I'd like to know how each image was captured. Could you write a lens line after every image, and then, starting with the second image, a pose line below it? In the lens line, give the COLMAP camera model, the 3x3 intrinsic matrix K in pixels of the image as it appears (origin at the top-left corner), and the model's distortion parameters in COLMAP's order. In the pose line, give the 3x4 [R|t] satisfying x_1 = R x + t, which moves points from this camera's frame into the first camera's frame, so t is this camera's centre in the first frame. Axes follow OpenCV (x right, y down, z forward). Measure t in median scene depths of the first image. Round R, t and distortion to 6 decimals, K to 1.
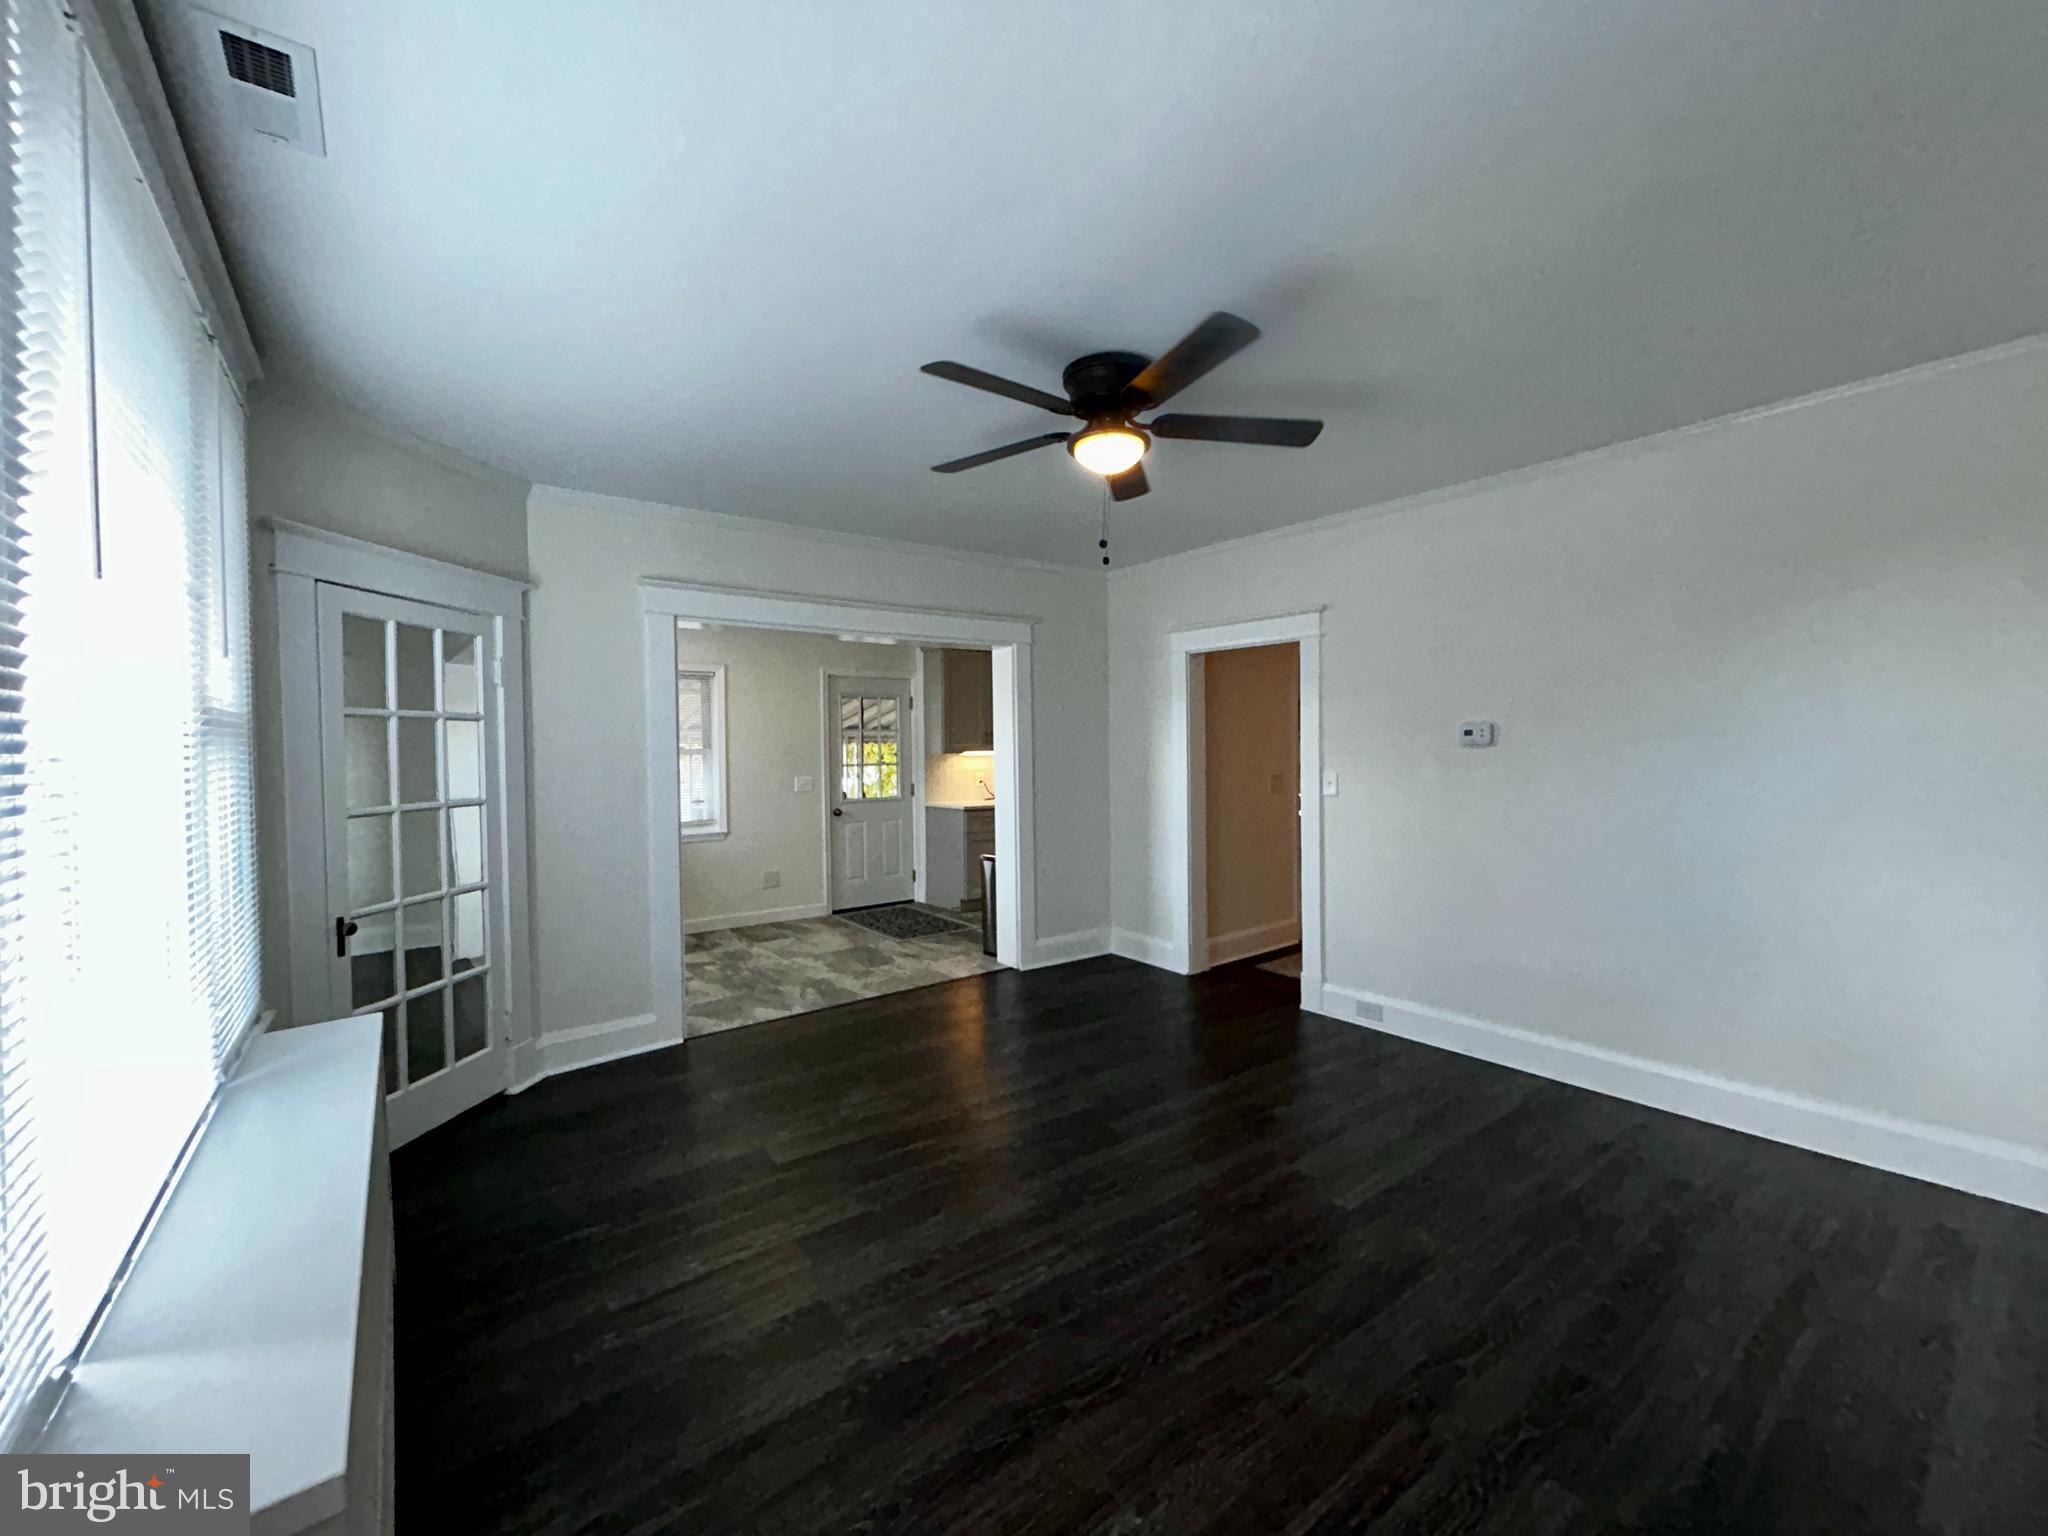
lens RADIAL K [[822.5, 0, 1014.2], [0, 822.5, 761.5], [0, 0, 1]] dist [-0.000325, 0.000173]
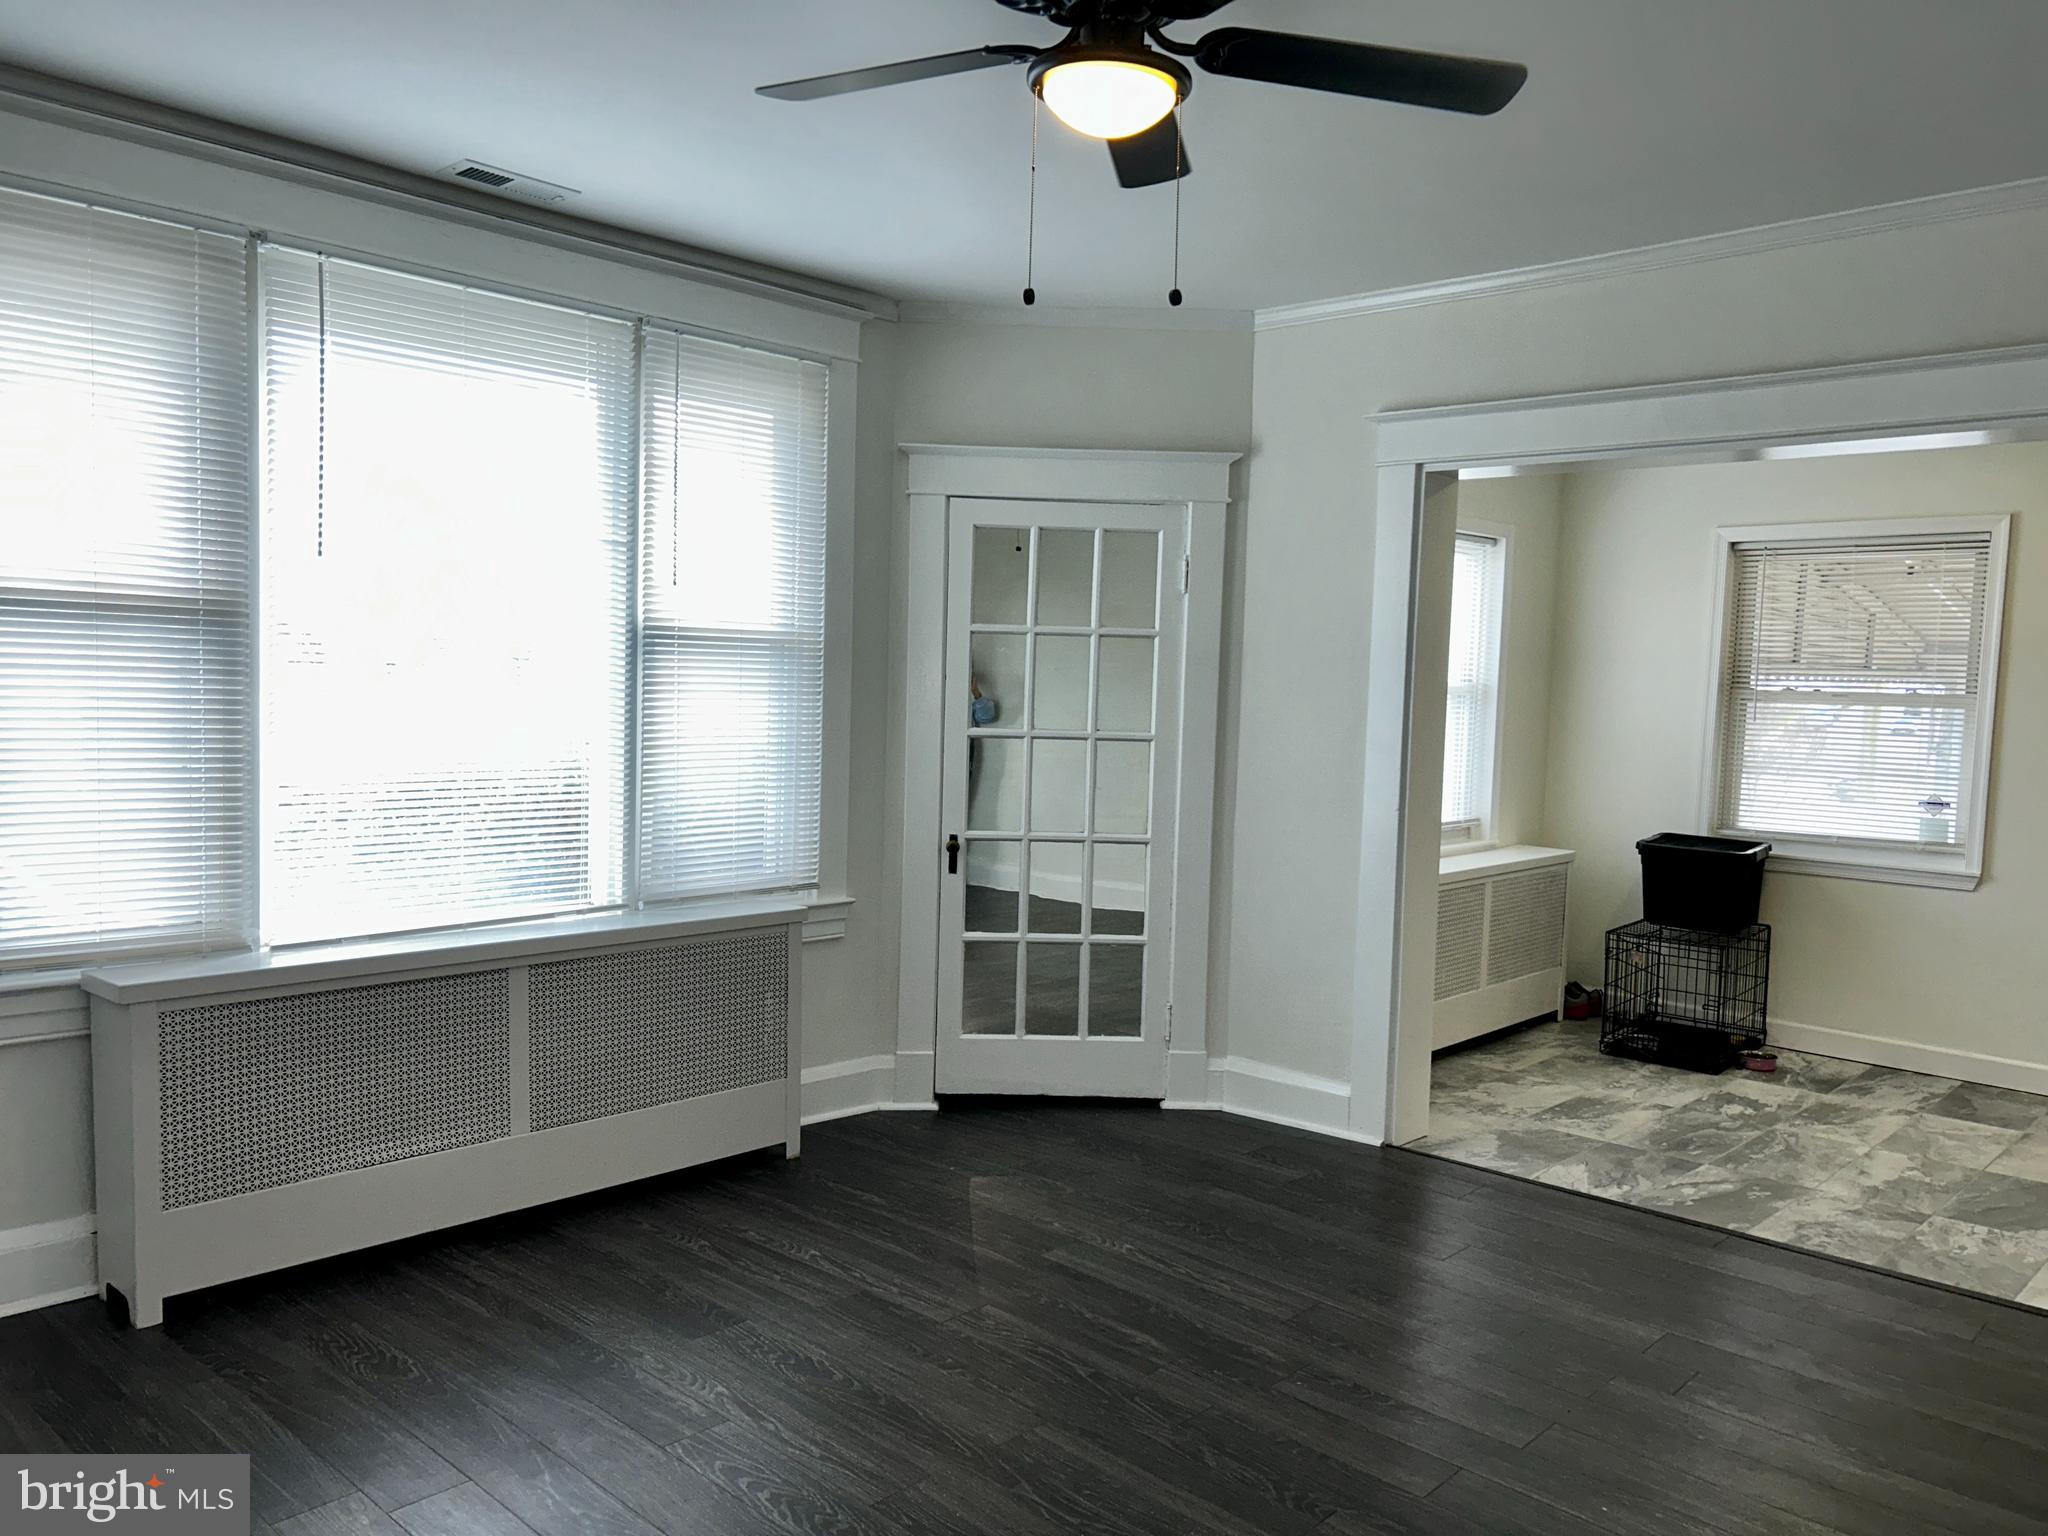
lens RADIAL K [[1553.0, 0, 1024.0], [0, 1553.0, 768.0], [0, 0, 1]] dist [0.057515, -0.063068]
pose [[0.168734, 0.080166, -0.982396, 0.676612], [-0.047593, 0.996187, 0.073117, -0.021516], [0.984512, 0.034417, 0.171906, 0.492805]]
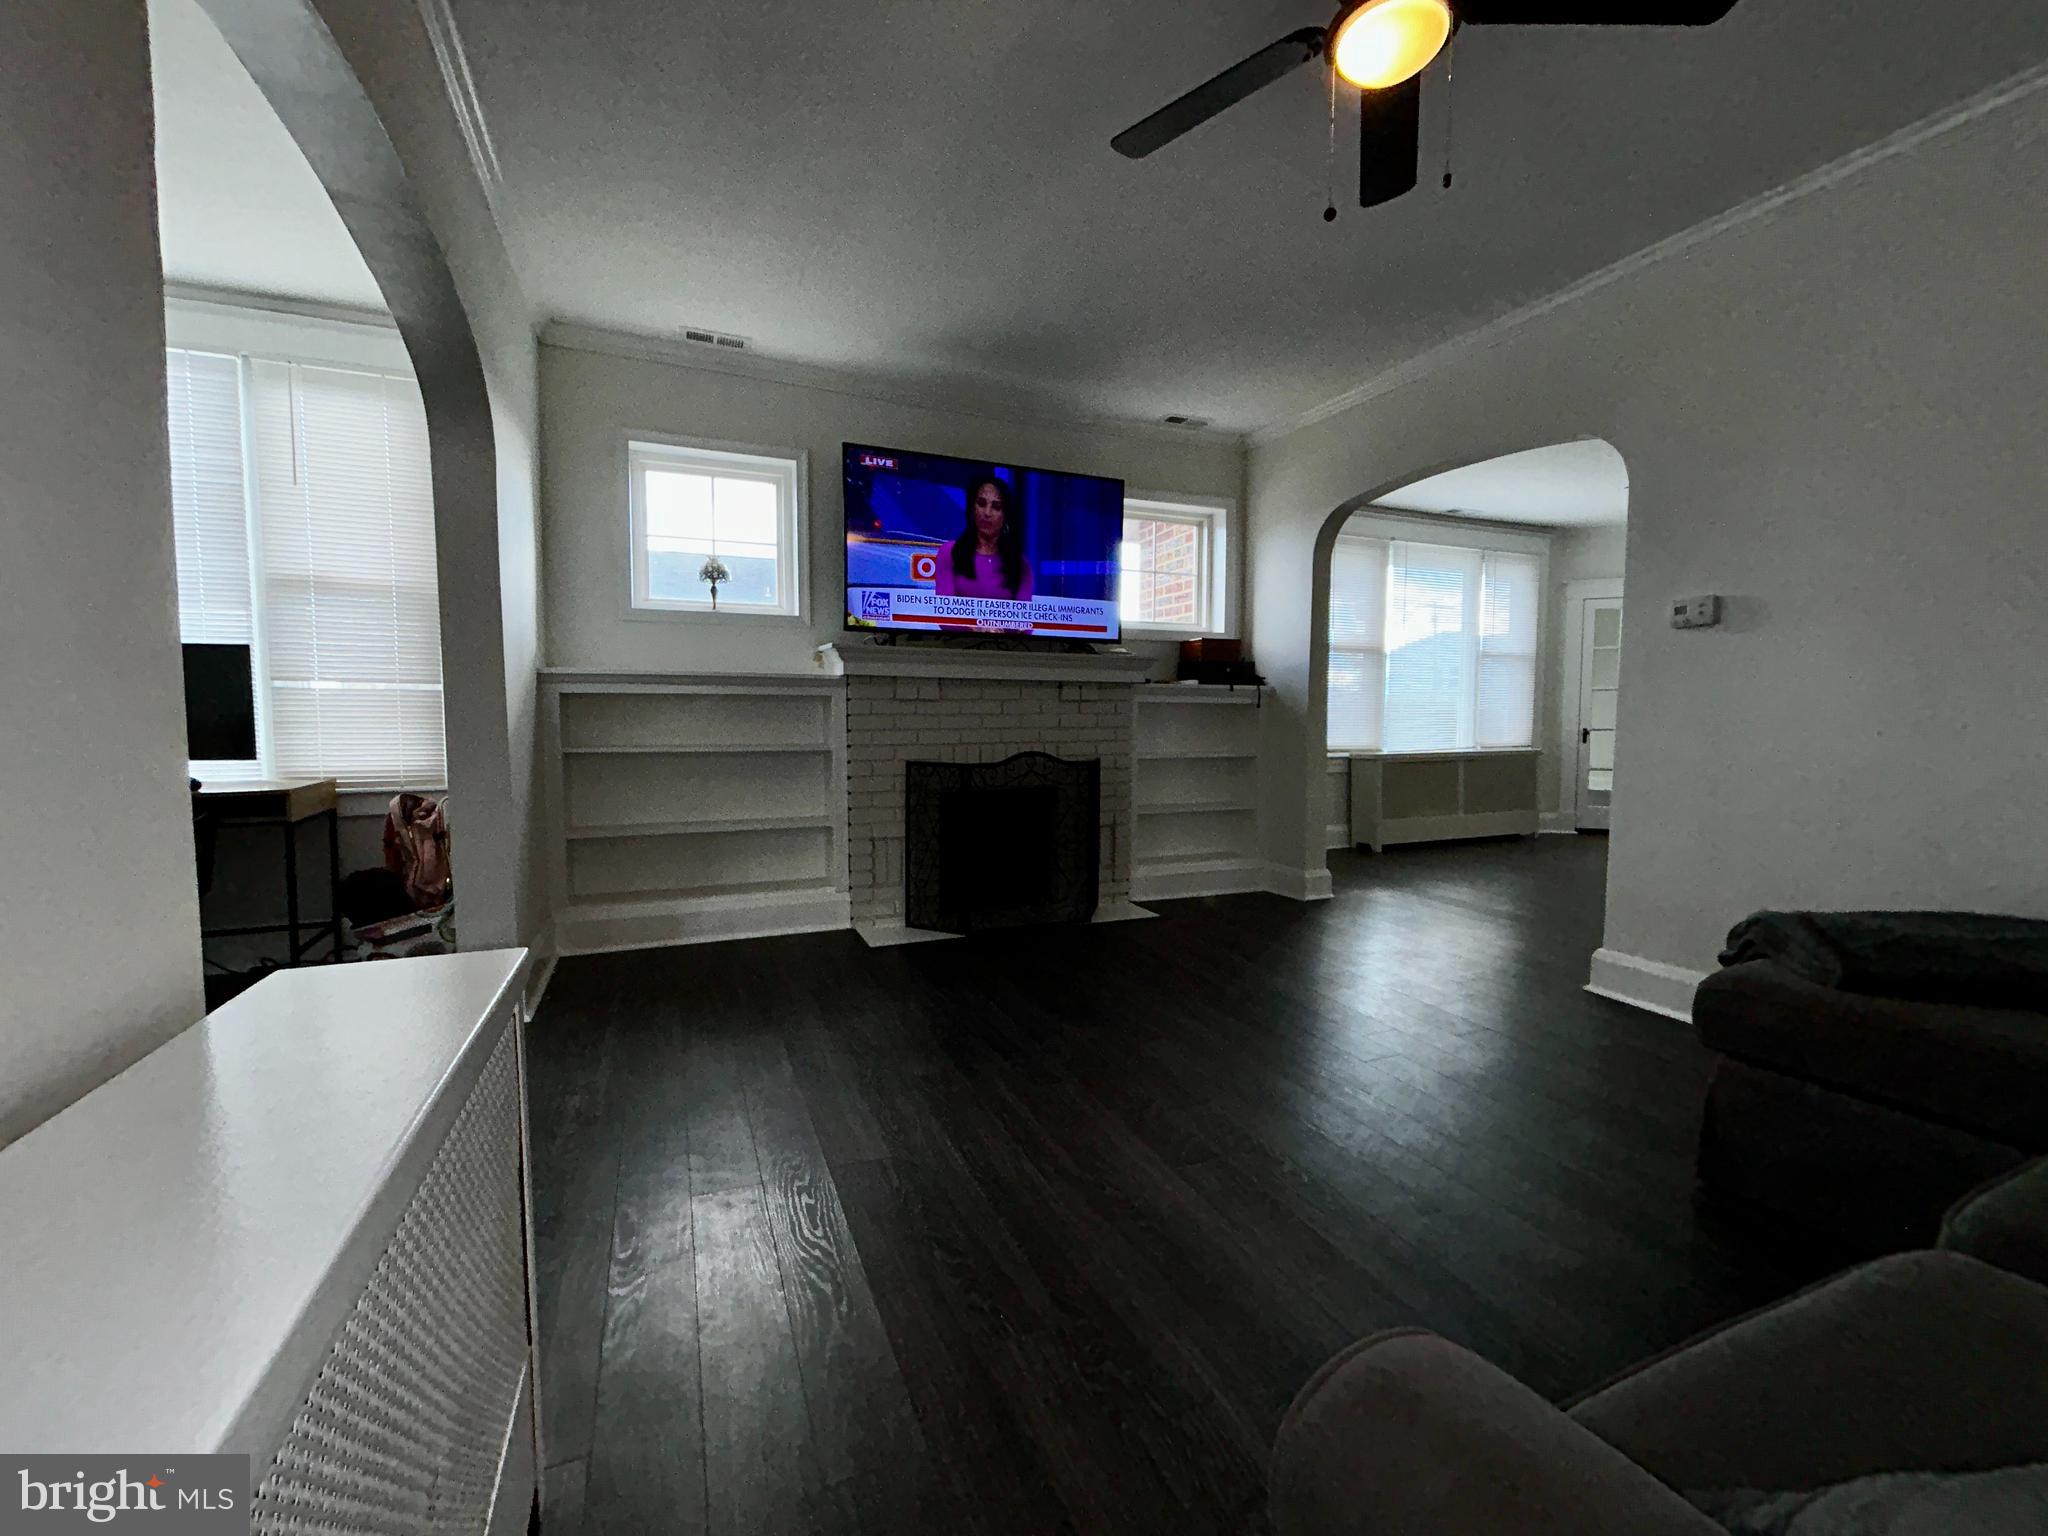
lens RADIAL K [[834.6, 0, 1023.3], [0, 834.6, 753.4], [0, 0, 1]] dist [-0.000808, 0.000324]
pose [[-0.240454, 0.063823, -0.968560, 1.435290], [-0.008872, 0.997650, 0.067943, 0.071170], [0.970620, 0.024930, -0.239323, -0.072281]]
